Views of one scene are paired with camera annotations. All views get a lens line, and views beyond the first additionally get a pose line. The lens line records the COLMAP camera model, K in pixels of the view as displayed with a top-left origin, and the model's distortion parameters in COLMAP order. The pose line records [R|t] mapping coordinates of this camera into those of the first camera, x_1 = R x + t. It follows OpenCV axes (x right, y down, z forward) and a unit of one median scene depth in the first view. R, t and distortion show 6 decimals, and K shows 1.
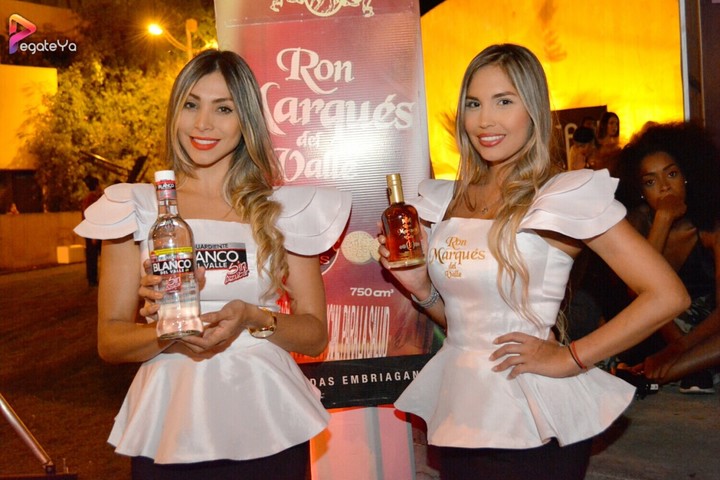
lens RADIAL K [[584.9, 0, 359.9], [0, 584.9, 244.3], [0, 0, 1]] dist [-0.018711, 0.011667]
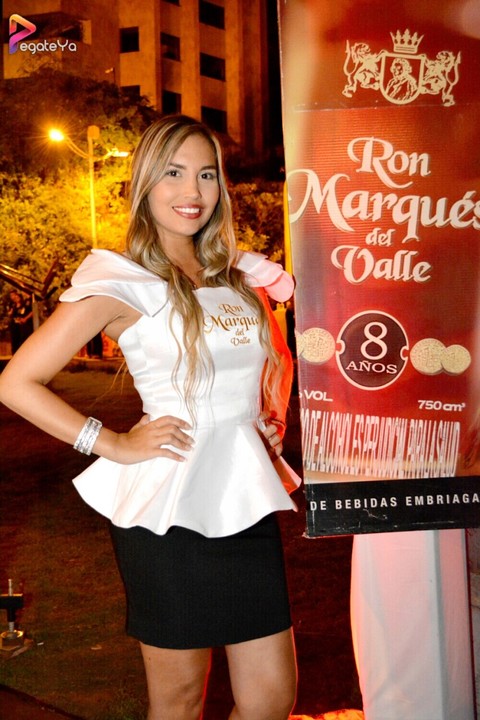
lens RADIAL K [[612.1, 0, 239.7], [0, 612.1, 360.3], [0, 0, 1]] dist [-0.013267, 0.007746]
pose [[0.999397, 0.032365, -0.012584, -0.285255], [-0.032504, 0.999411, -0.011016, 0.031710], [0.012220, 0.011418, 0.999860, 0.038387]]
